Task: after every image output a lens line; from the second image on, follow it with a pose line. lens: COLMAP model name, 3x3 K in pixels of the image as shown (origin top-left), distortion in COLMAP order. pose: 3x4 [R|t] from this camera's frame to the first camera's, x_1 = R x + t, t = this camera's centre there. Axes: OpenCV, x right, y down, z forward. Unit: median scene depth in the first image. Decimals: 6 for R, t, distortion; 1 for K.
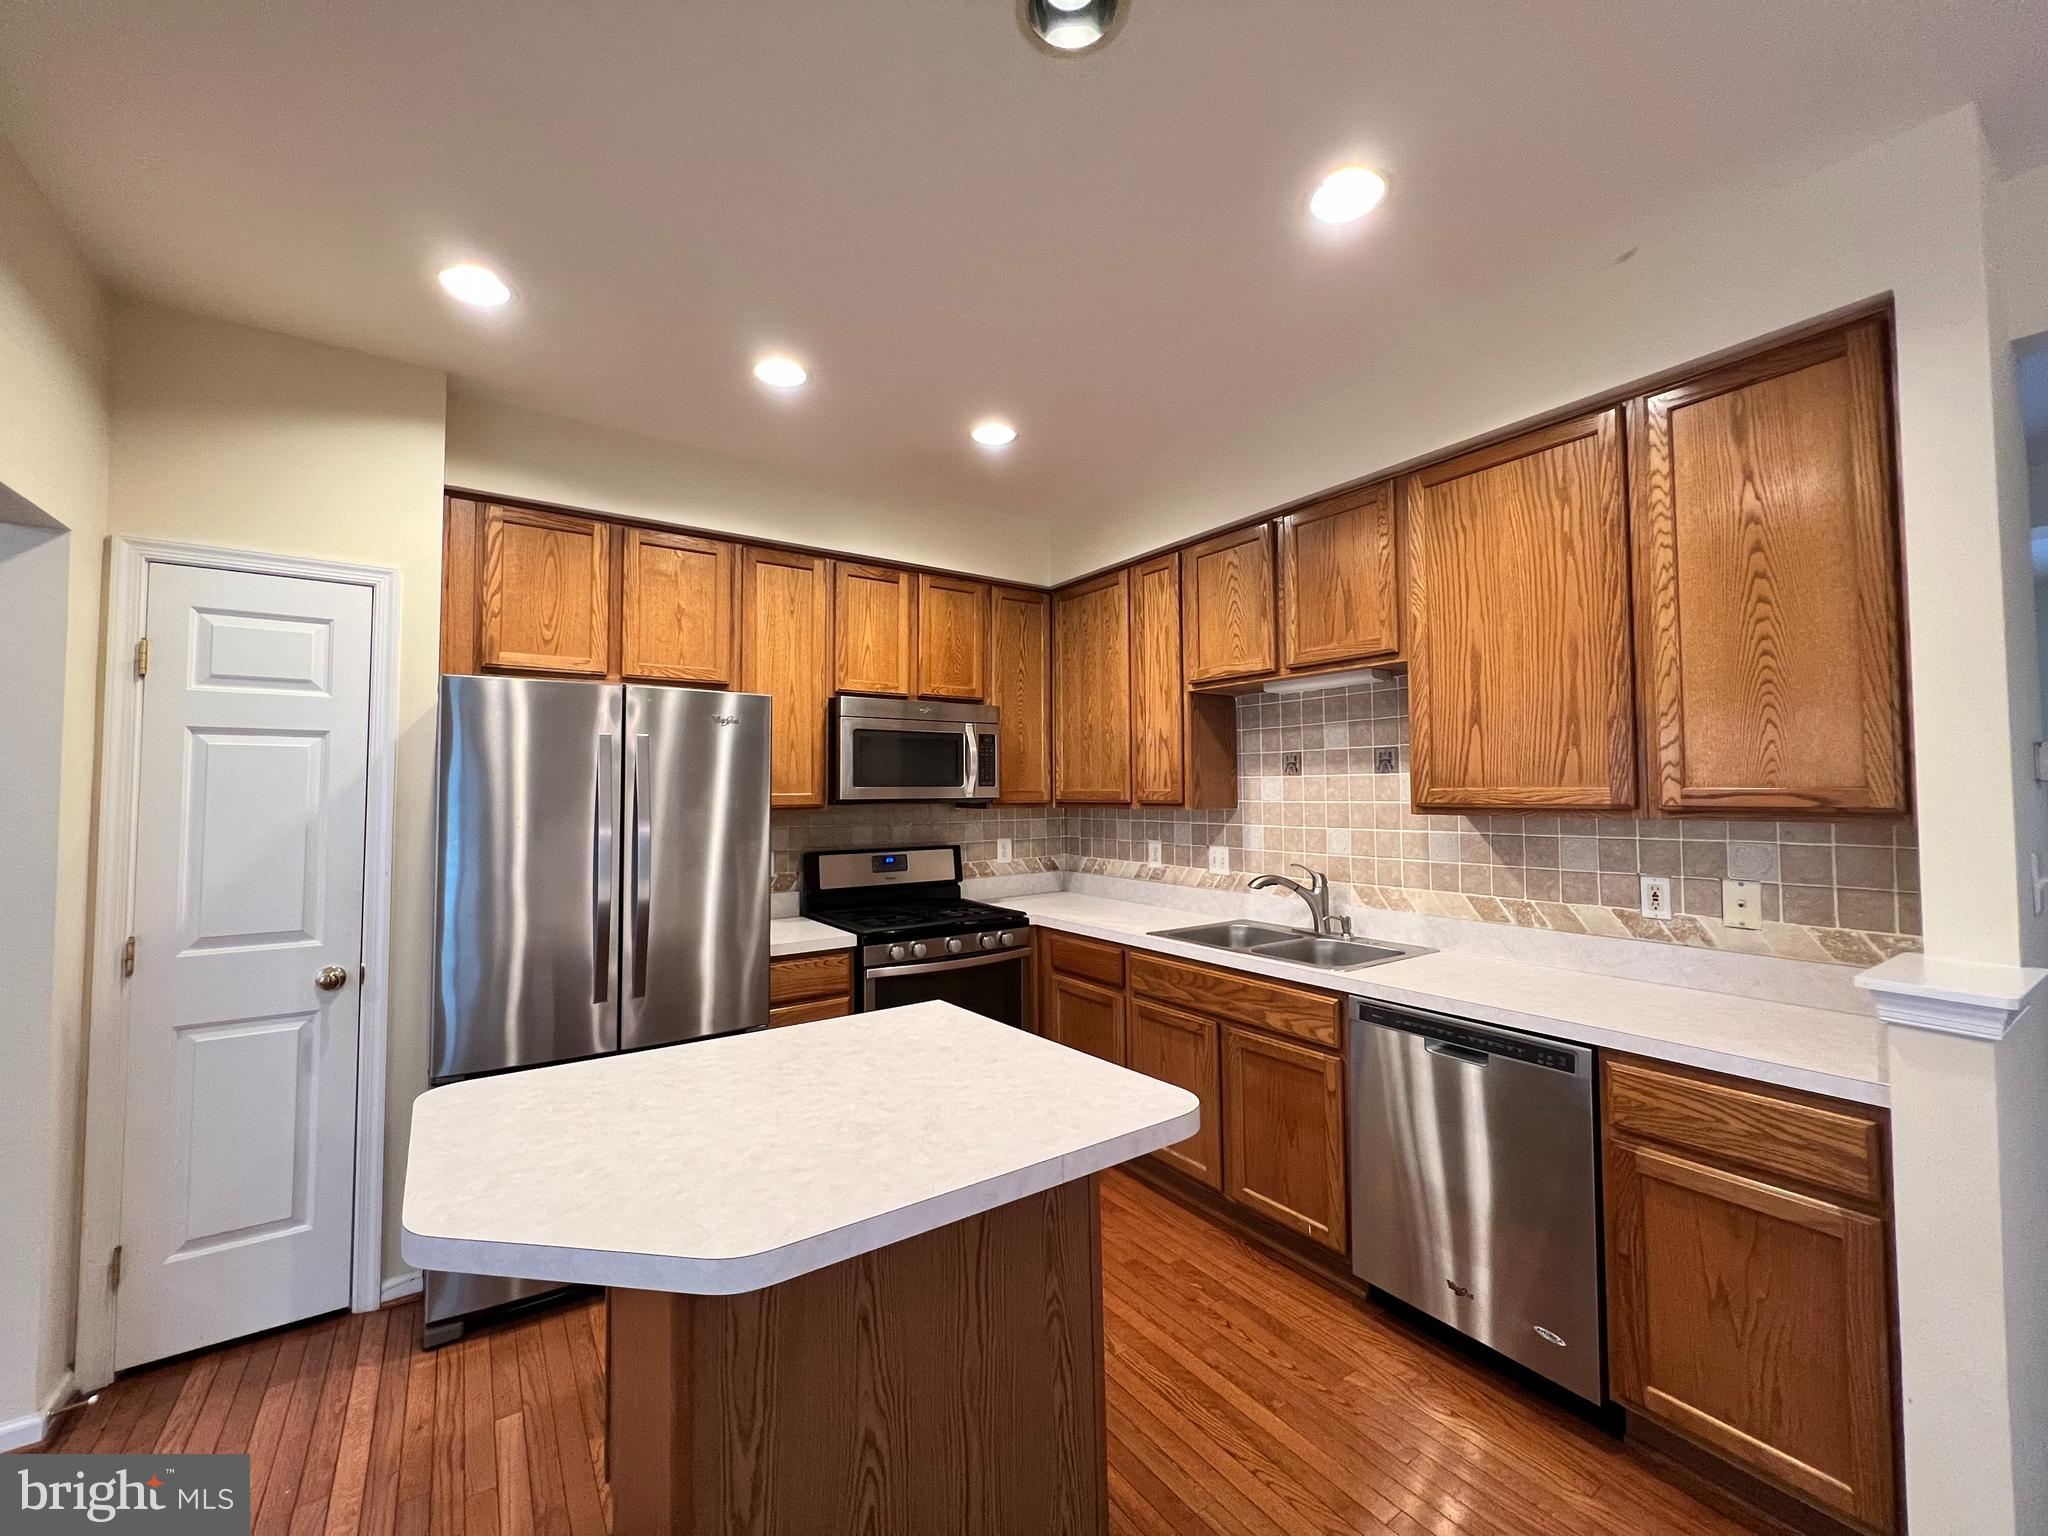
lens RADIAL K [[818.4, 0, 1020.2], [0, 818.4, 757.2], [0, 0, 1]] dist [-0.001927, 0.000478]
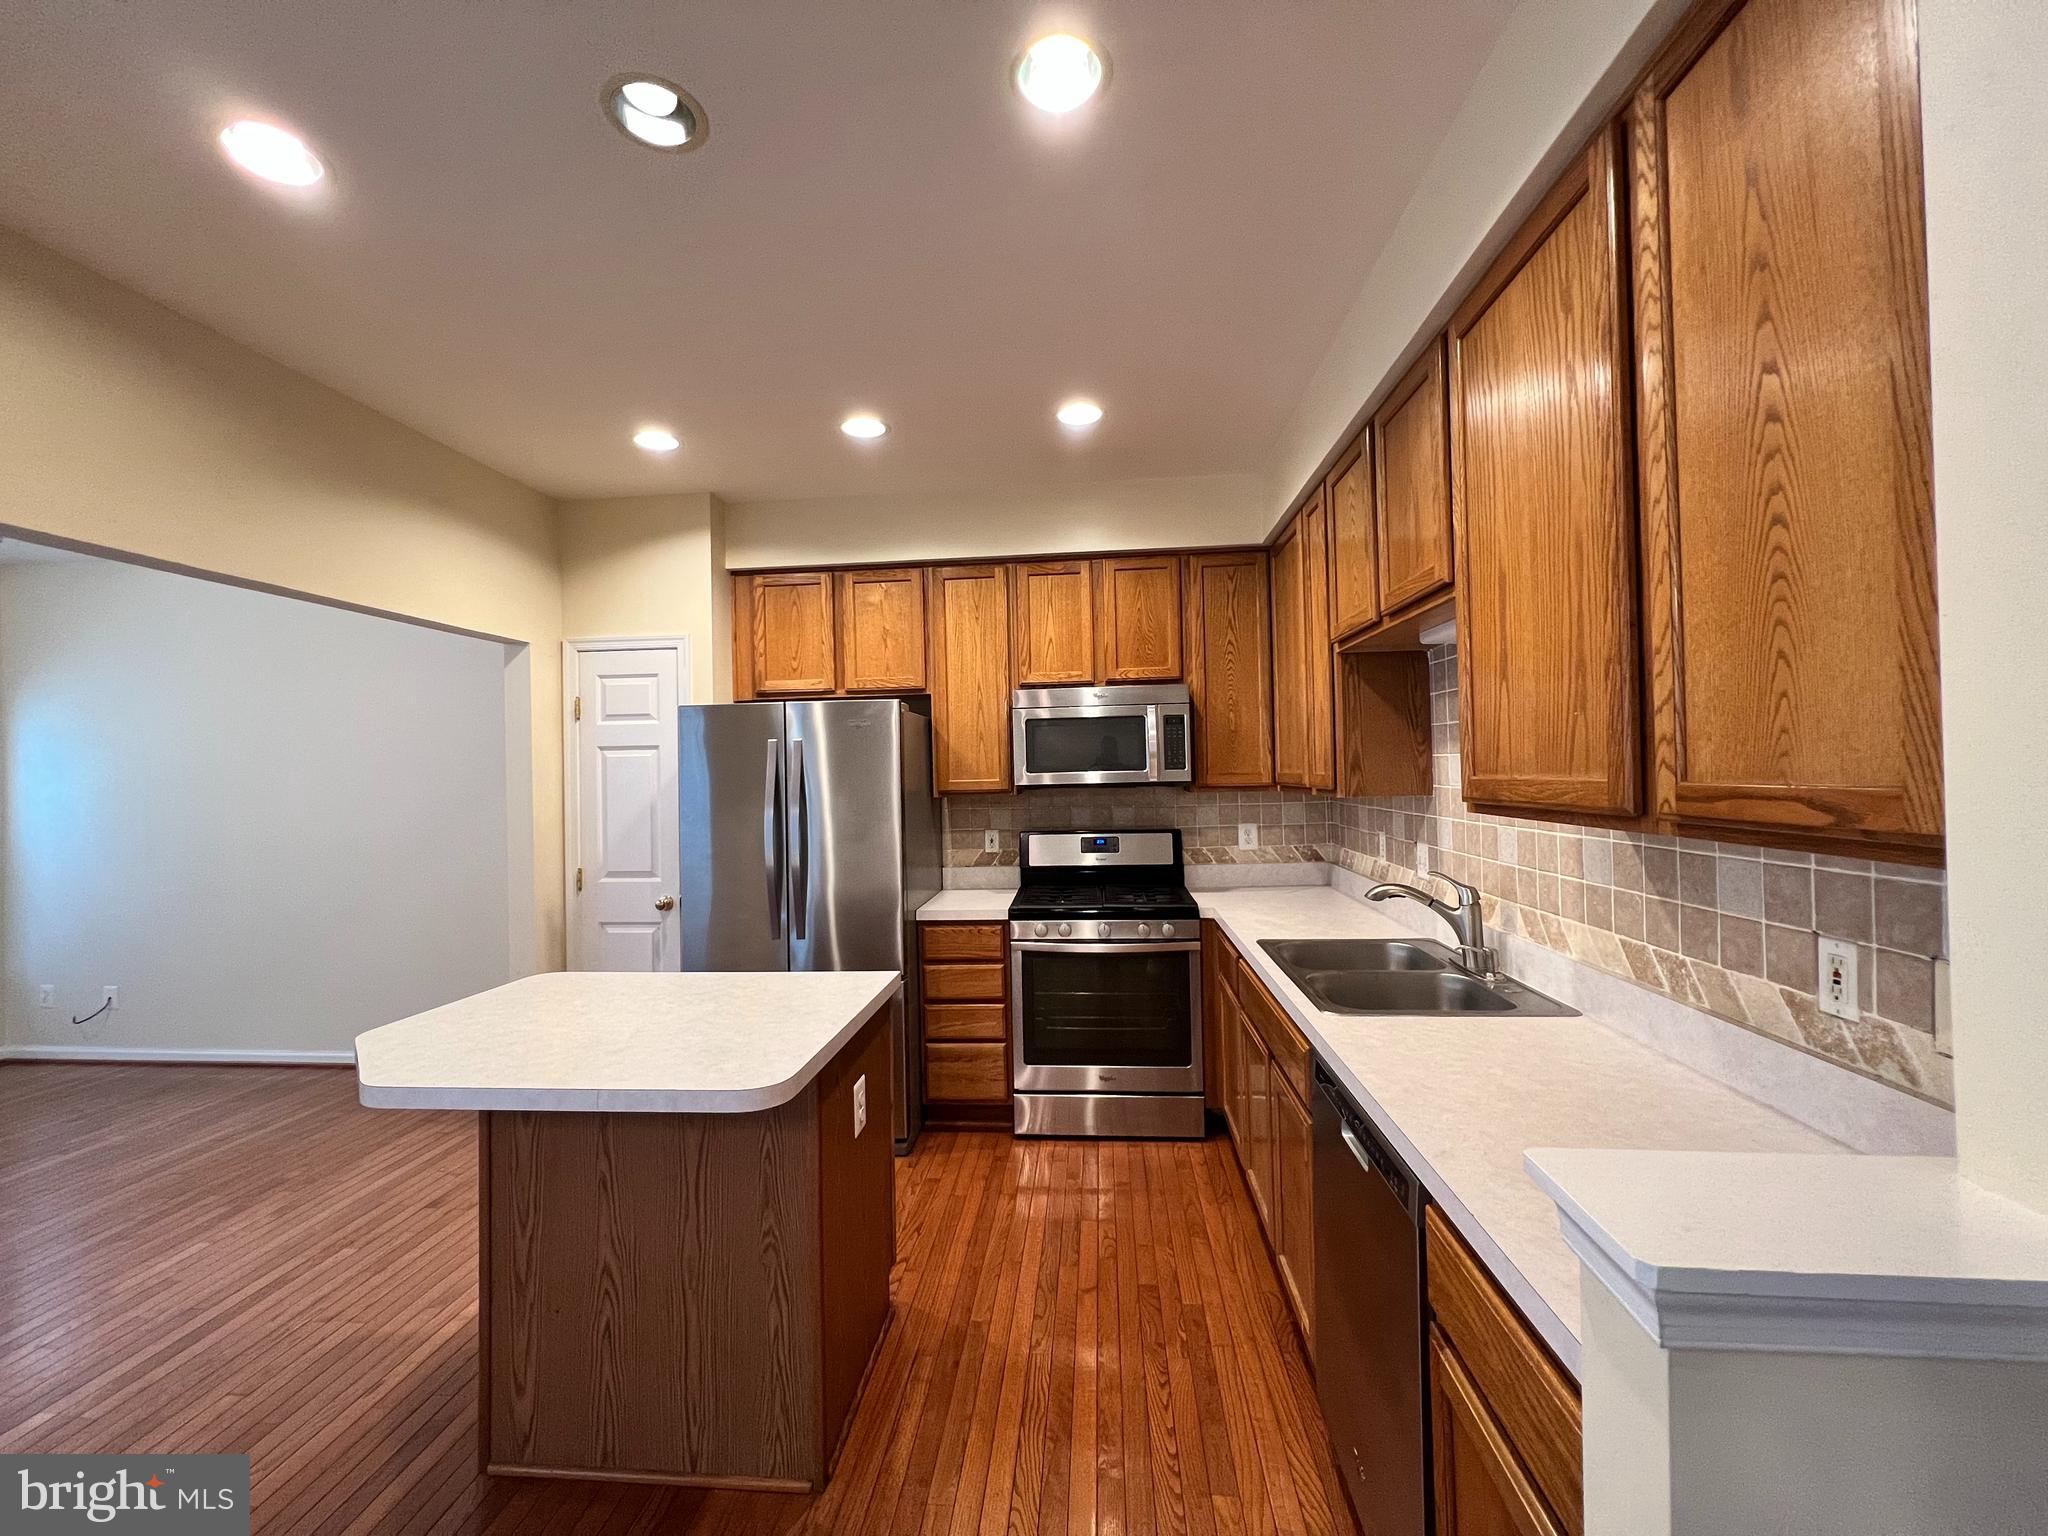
lens RADIAL K [[818.4, 0, 1020.2], [0, 818.4, 757.2], [0, 0, 1]] dist [-0.001927, 0.000478]
pose [[0.768808, -0.022133, -0.639097, 0.590064], [0.044793, 0.998810, 0.019293, -0.007445], [0.637909, -0.043460, 0.768884, 0.204269]]
